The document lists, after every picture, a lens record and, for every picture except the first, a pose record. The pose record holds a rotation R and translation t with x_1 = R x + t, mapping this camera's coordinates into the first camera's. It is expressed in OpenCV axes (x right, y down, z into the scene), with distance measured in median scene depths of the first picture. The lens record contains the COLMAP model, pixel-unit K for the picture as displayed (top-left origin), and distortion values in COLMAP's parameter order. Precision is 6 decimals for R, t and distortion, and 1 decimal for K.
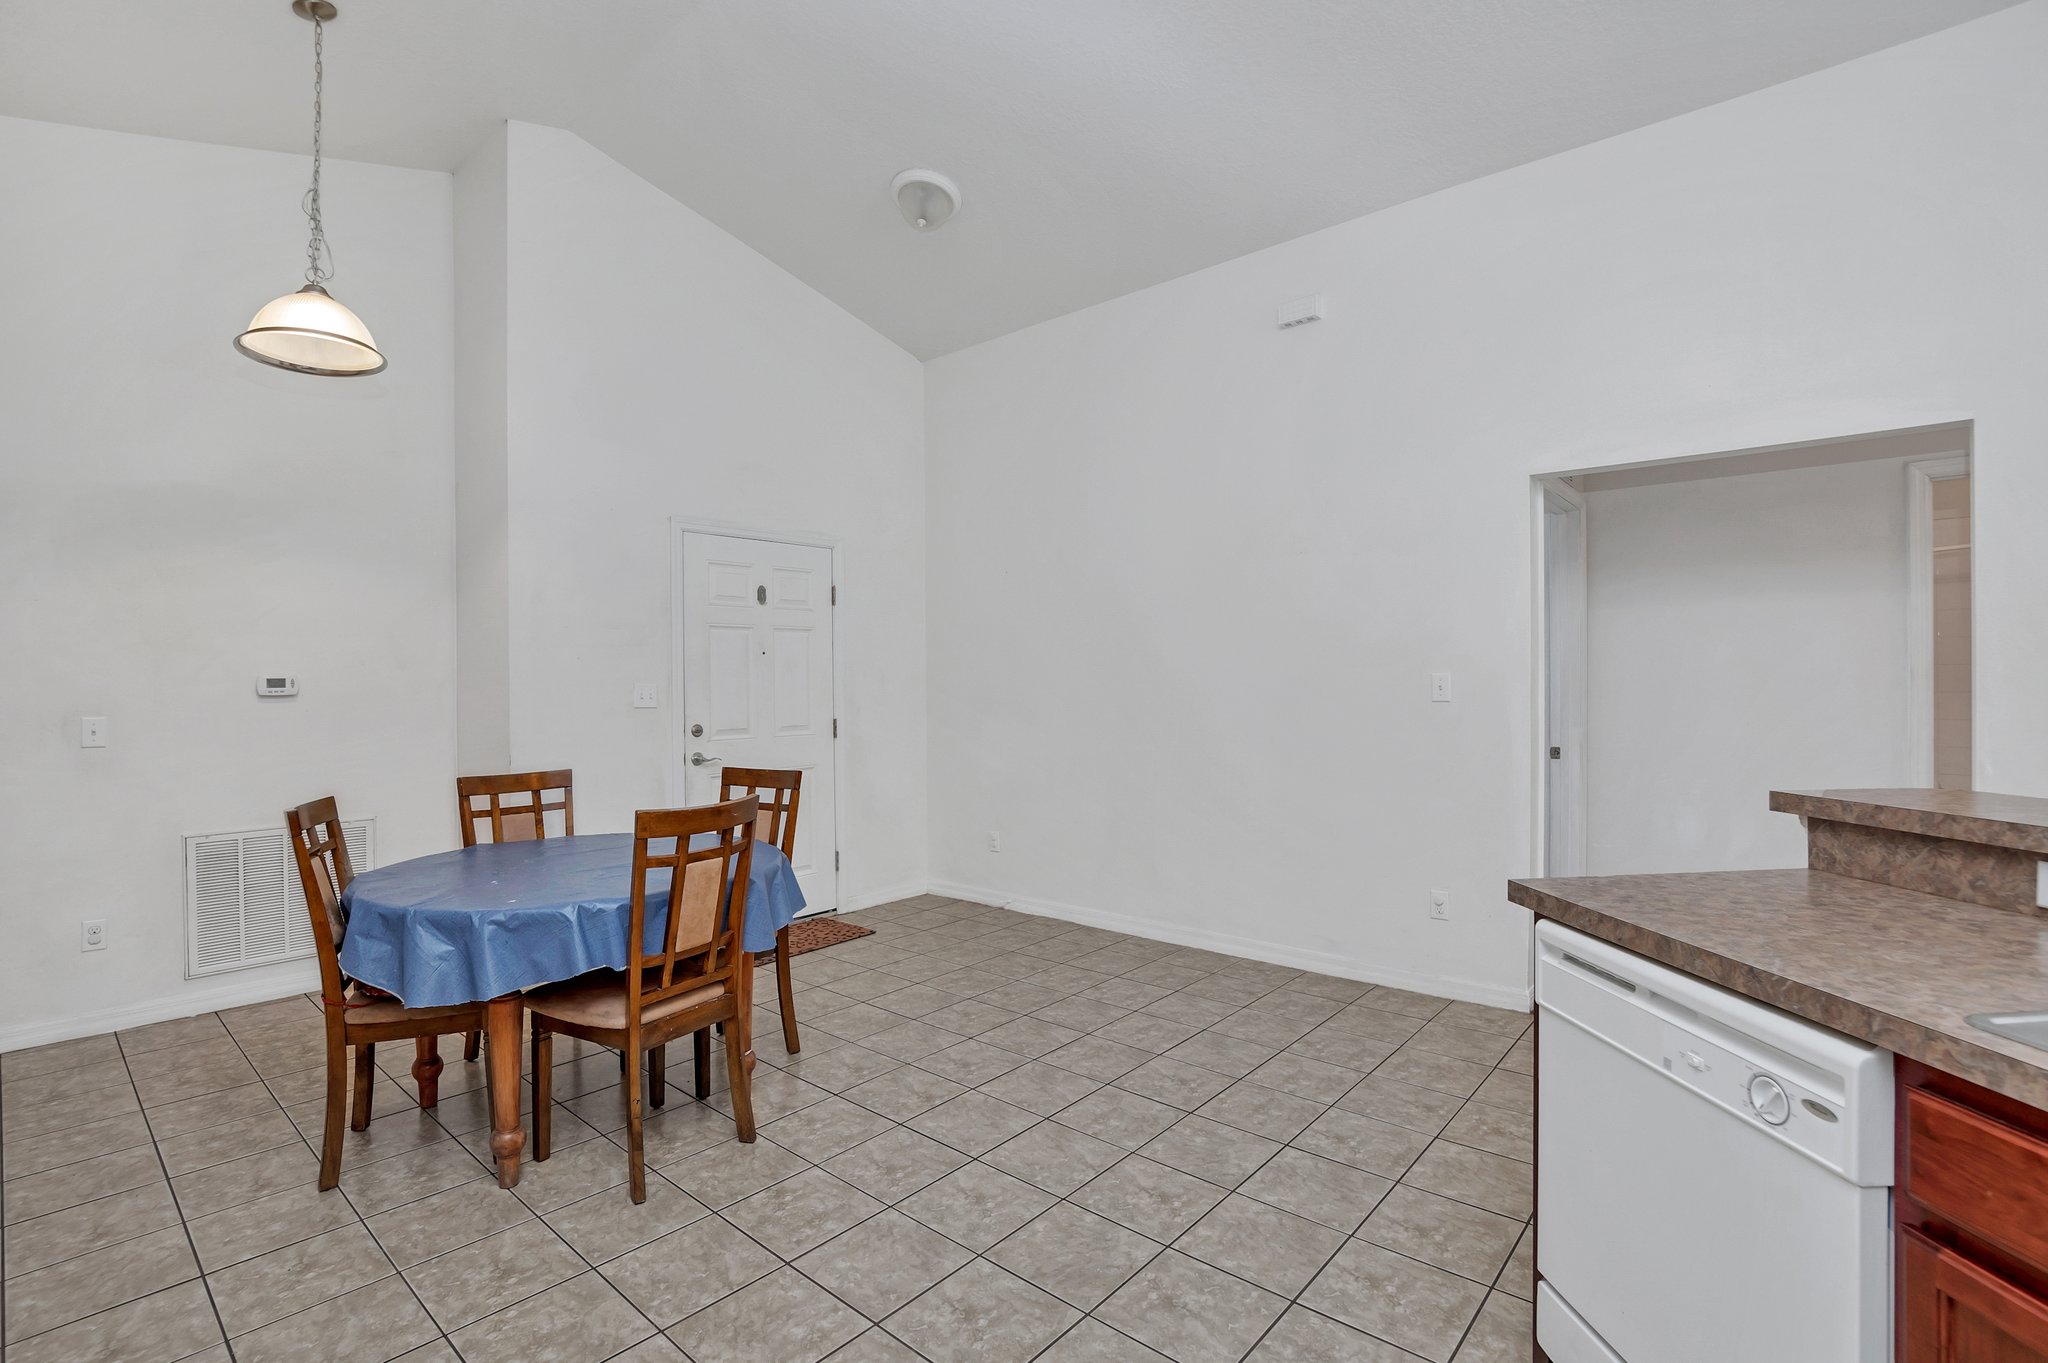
lens RADIAL K [[920.9, 0, 1018.1], [0, 920.9, 682.2], [0, 0, 1]] dist [-0.037825, 0.006500]
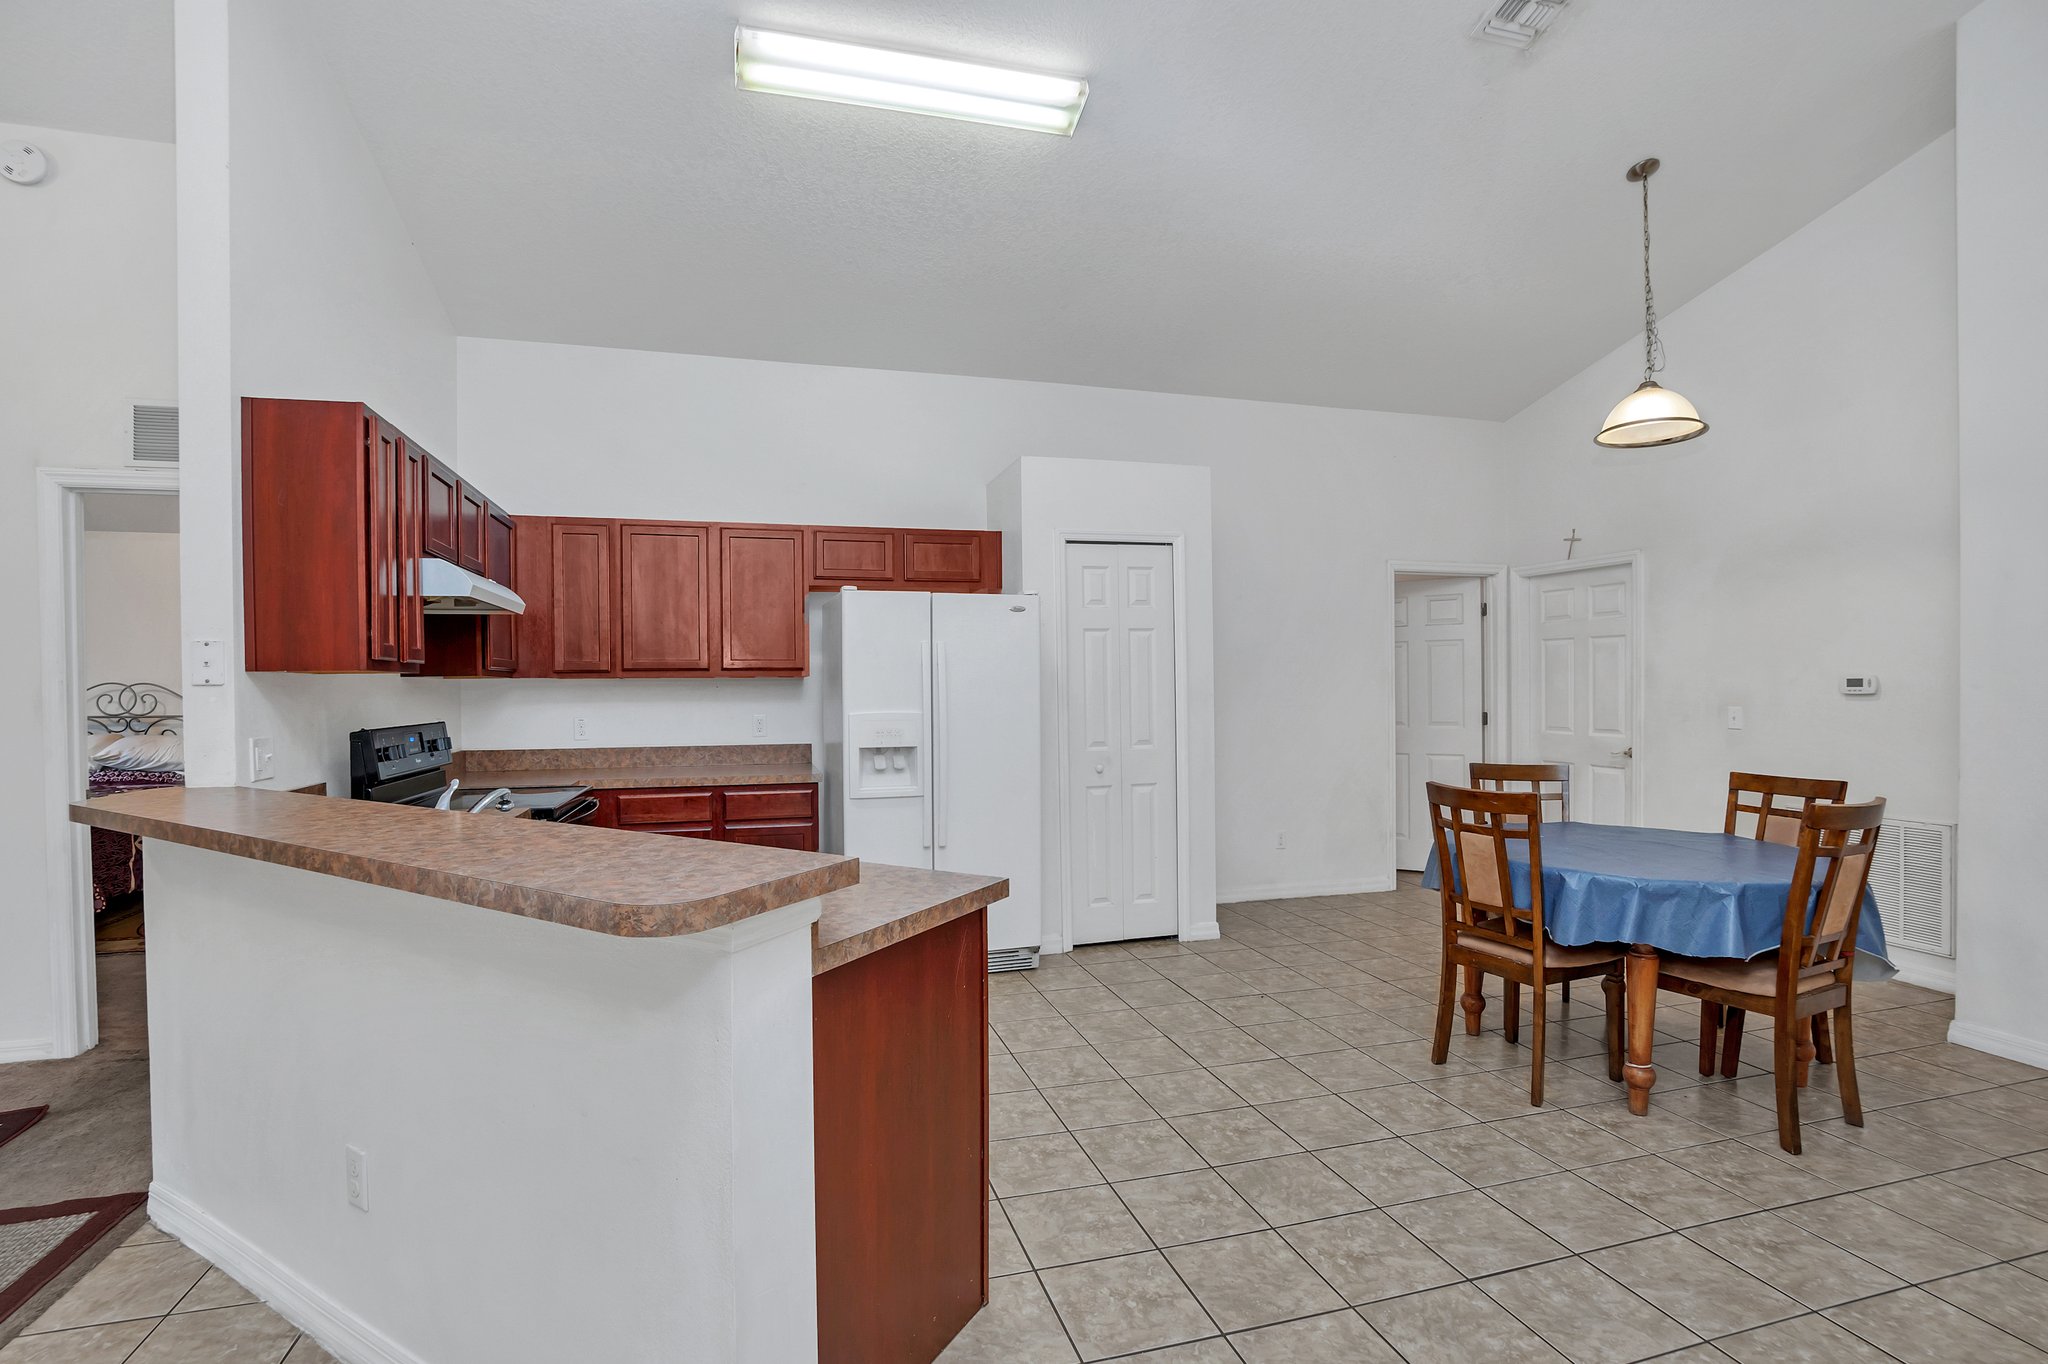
lens RADIAL K [[920.9, 0, 977.2], [0, 920.9, 698.1], [0, 0, 1]] dist [-0.037825, 0.006500]
pose [[-0.556957, 0.023082, -0.830221, 0.830091], [0.010226, 0.999729, 0.020935, -0.017606], [0.830478, 0.003170, -0.557042, 0.880760]]
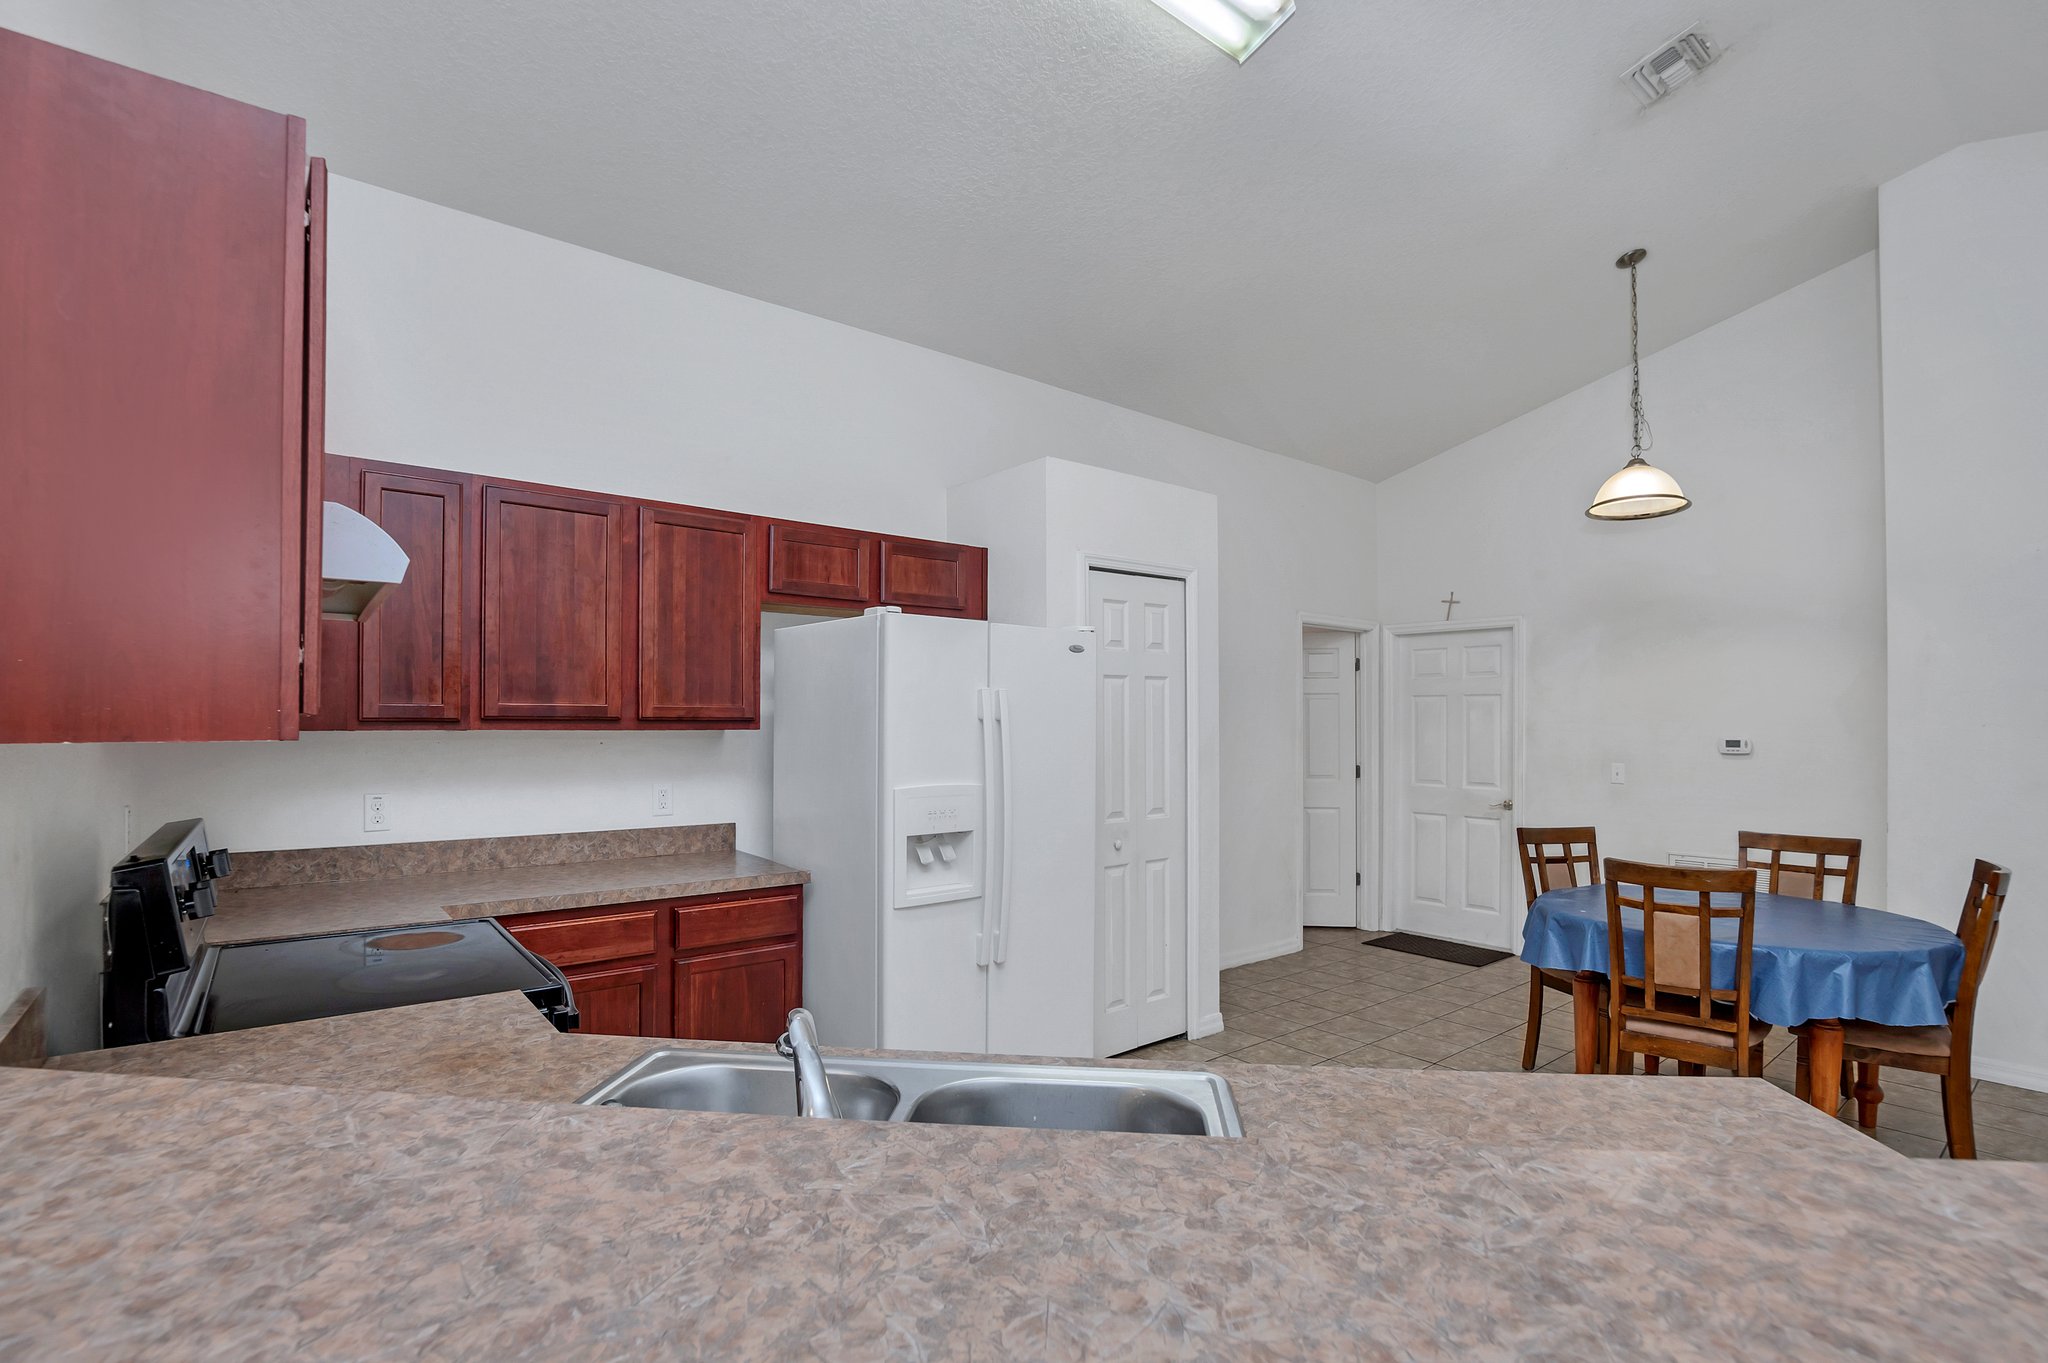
lens RADIAL K [[948.5, 0, 1018.6], [0, 948.5, 714.5], [0, 0, 1]] dist [-0.032298, 0.000915]
pose [[-0.167990, -0.001534, -0.985787, 0.759586], [-0.004218, 0.999991, -0.000837, -0.042537], [0.985780, 0.004018, -0.167995, 0.291705]]
